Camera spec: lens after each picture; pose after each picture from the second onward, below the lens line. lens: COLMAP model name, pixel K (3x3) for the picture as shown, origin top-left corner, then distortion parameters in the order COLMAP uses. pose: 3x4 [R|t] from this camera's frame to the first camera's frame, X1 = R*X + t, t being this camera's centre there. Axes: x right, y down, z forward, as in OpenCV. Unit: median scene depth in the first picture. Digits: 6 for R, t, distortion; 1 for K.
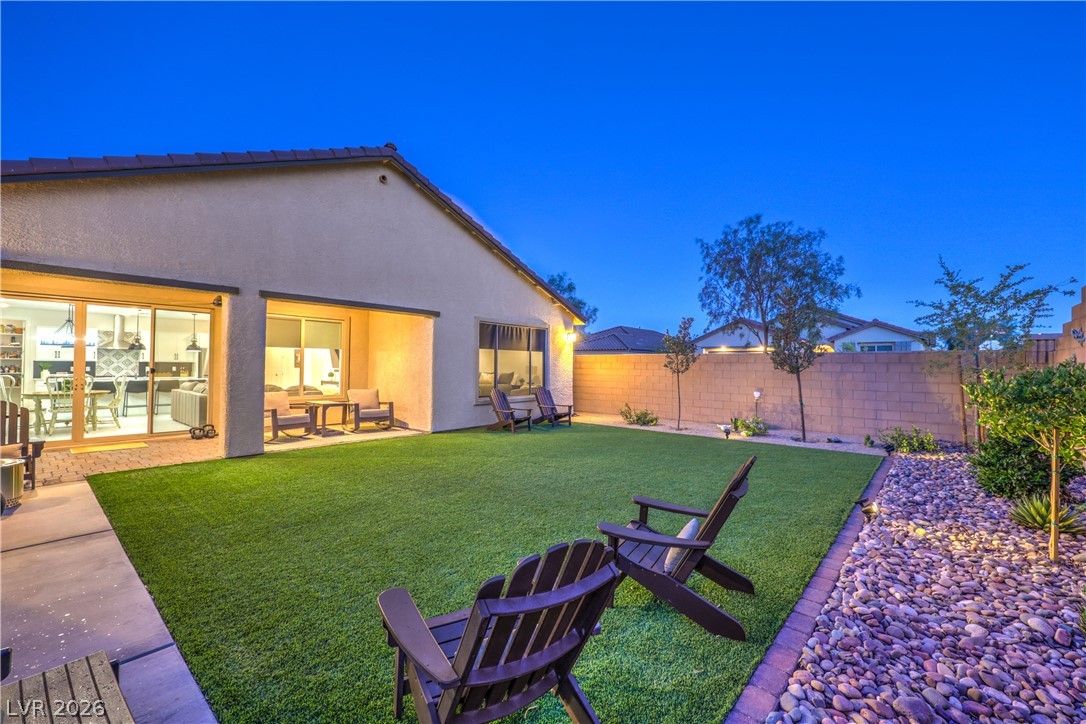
lens RADIAL K [[451.1, 0, 541.7], [0, 451.1, 361.2], [0, 0, 1]] dist [0.007162, -0.000360]
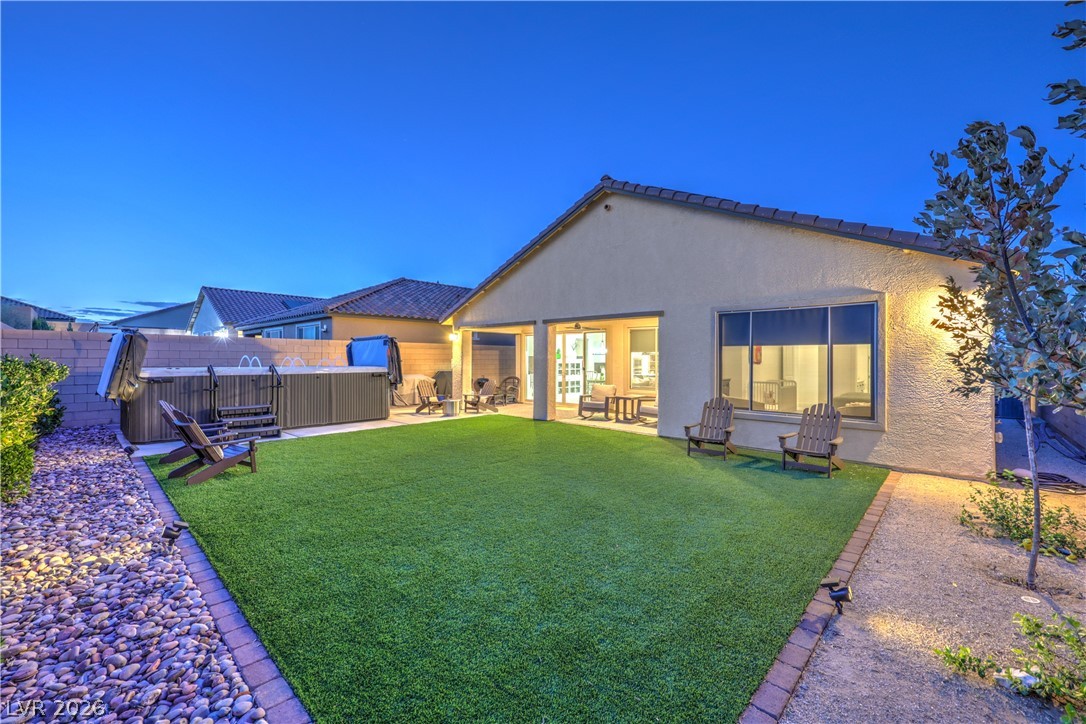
lens RADIAL K [[451.1, 0, 563.6], [0, 451.1, 356.8], [0, 0, 1]] dist [0.007162, -0.000360]
pose [[-0.016038, -0.016503, -0.999735, 0.622634], [0.009005, 0.999821, -0.016649, 0.002441], [0.999831, -0.009270, -0.015887, 0.684300]]
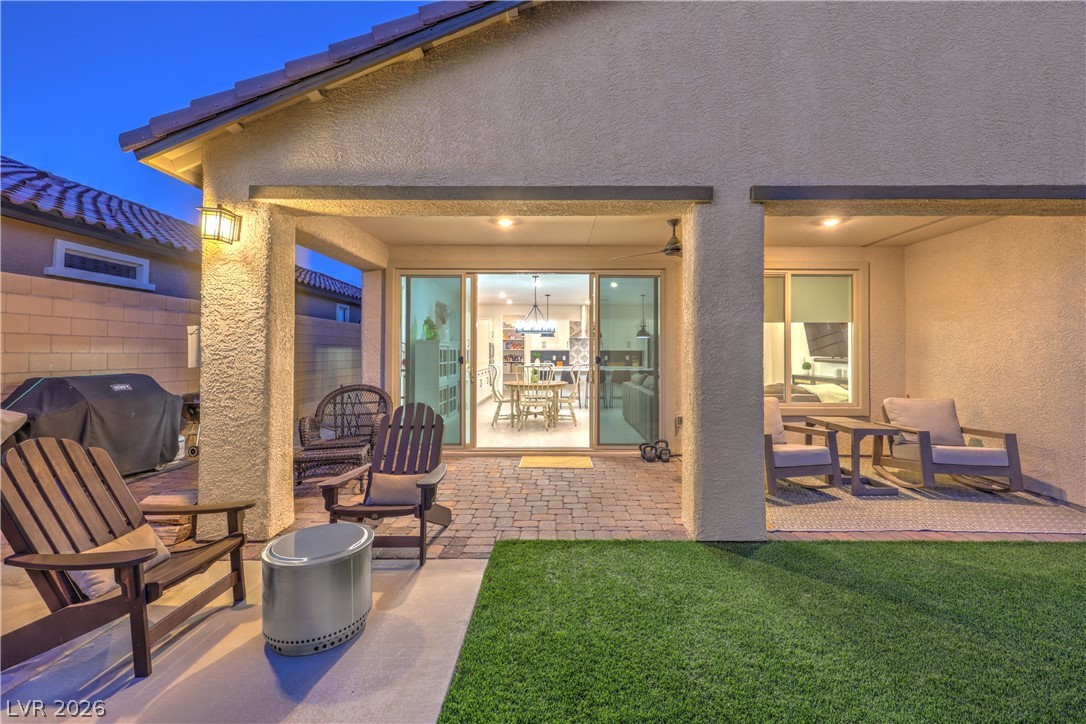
lens RADIAL K [[451.1, 0, 556.2], [0, 451.1, 344.2], [0, 0, 1]] dist [0.007162, -0.000360]
pose [[0.660200, -0.024020, -0.750705, -0.255693], [0.014116, 0.999709, -0.019573, 0.006572], [0.750957, 0.002325, 0.660347, 0.338020]]
